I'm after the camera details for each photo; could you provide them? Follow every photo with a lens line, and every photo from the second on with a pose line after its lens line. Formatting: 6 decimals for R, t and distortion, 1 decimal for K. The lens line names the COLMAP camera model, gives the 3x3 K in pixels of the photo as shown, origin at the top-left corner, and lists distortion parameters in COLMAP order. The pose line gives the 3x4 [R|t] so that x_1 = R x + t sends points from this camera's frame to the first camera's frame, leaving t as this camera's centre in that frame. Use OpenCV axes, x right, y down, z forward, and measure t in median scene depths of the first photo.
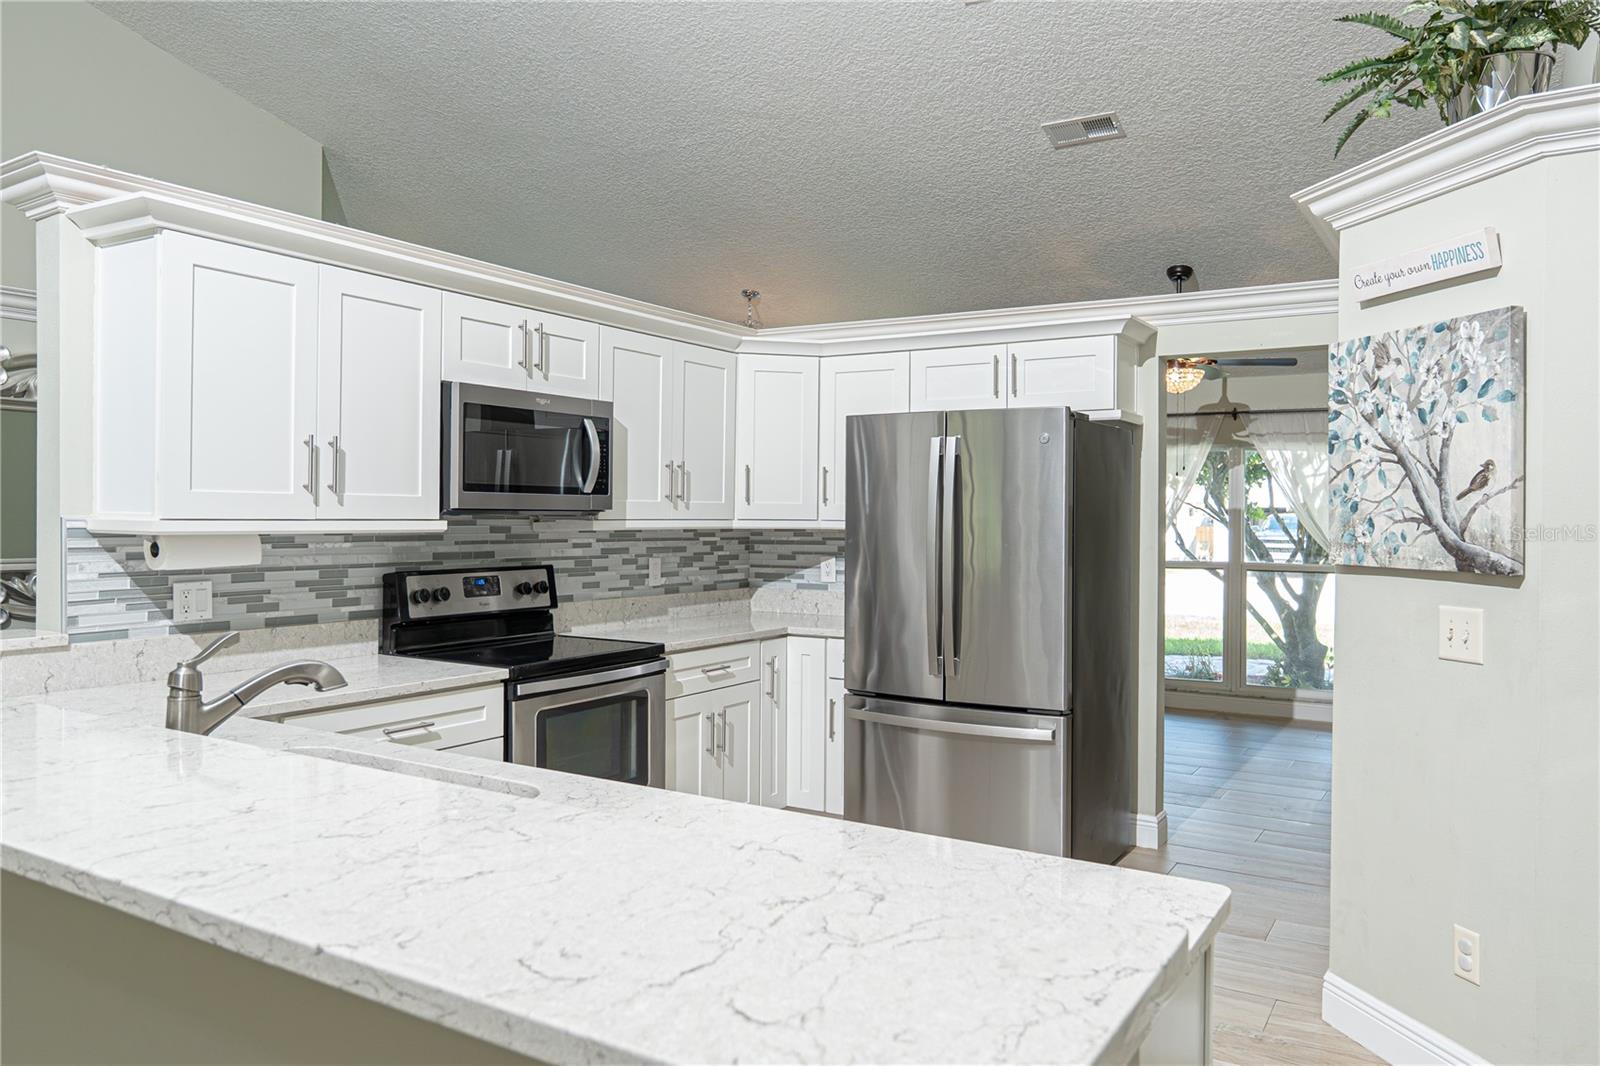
lens RADIAL K [[1135.0, 0, 802.1], [0, 1135.0, 519.2], [0, 0, 1]] dist [-0.002414, 0.003315]
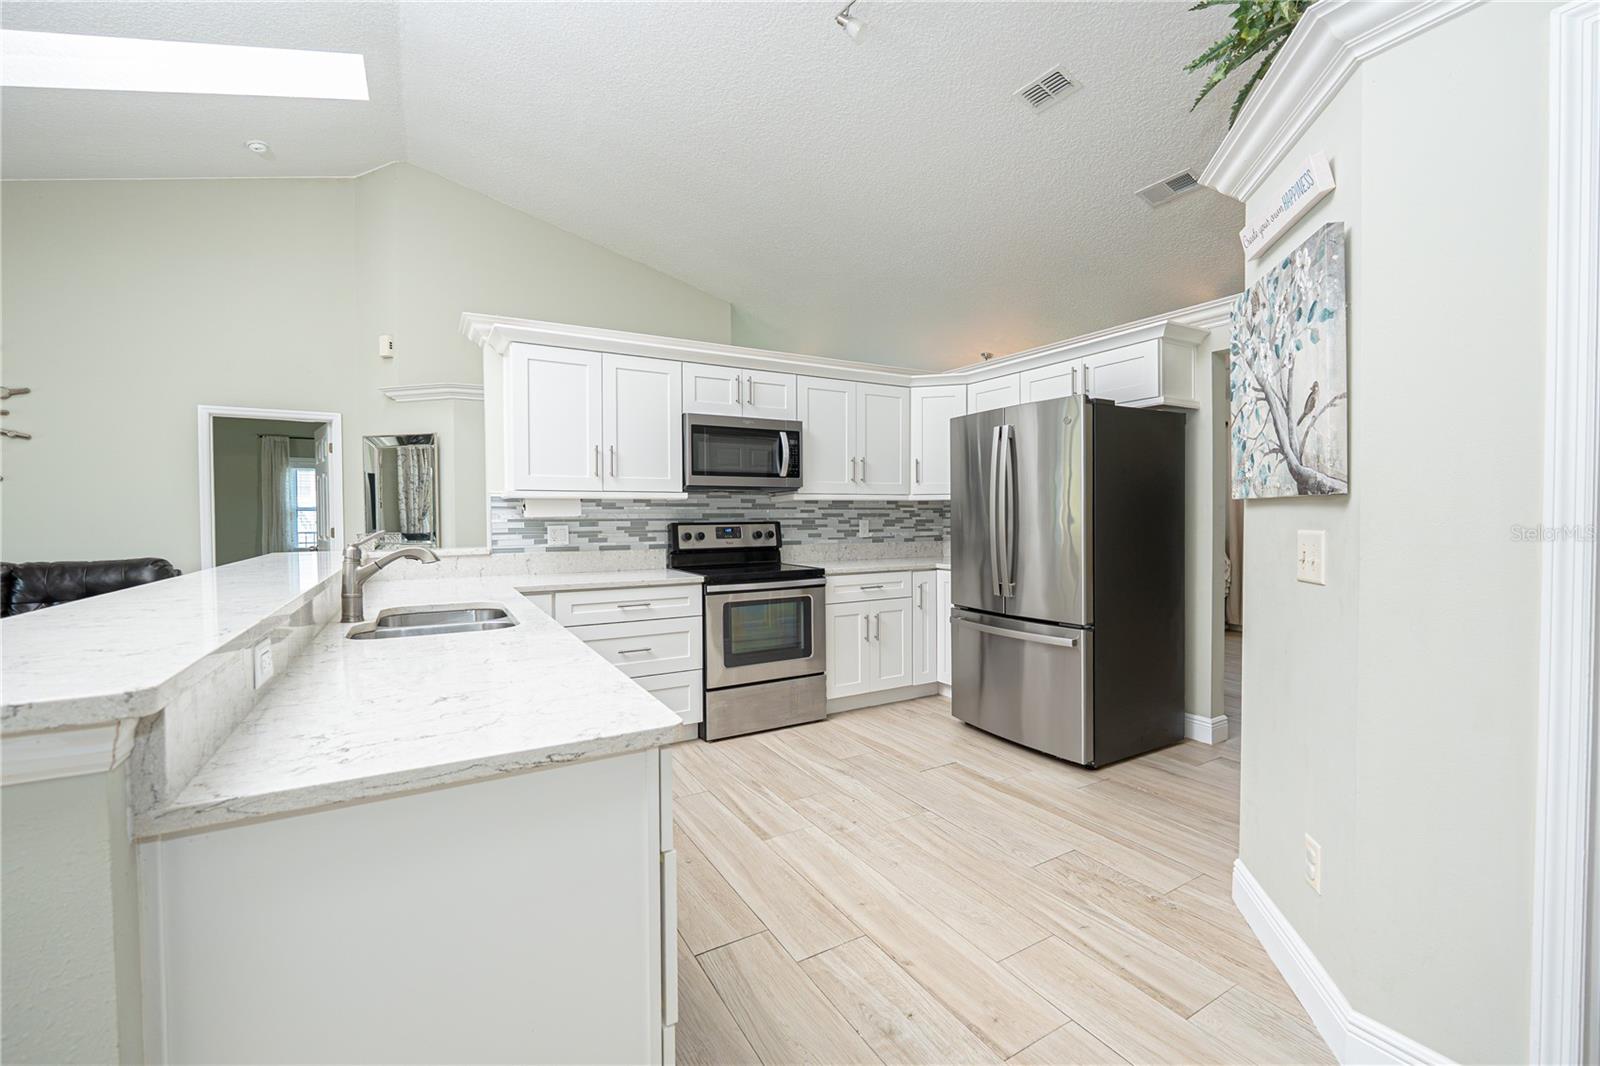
lens RADIAL K [[662.3, 0, 798.1], [0, 662.3, 527.2], [0, 0, 1]] dist [-0.012037, 0.000028]
pose [[0.877853, -0.004650, -0.478908, 0.310650], [0.011549, 0.999868, 0.011460, 0.042417], [0.478791, -0.015591, 0.877791, 0.169365]]
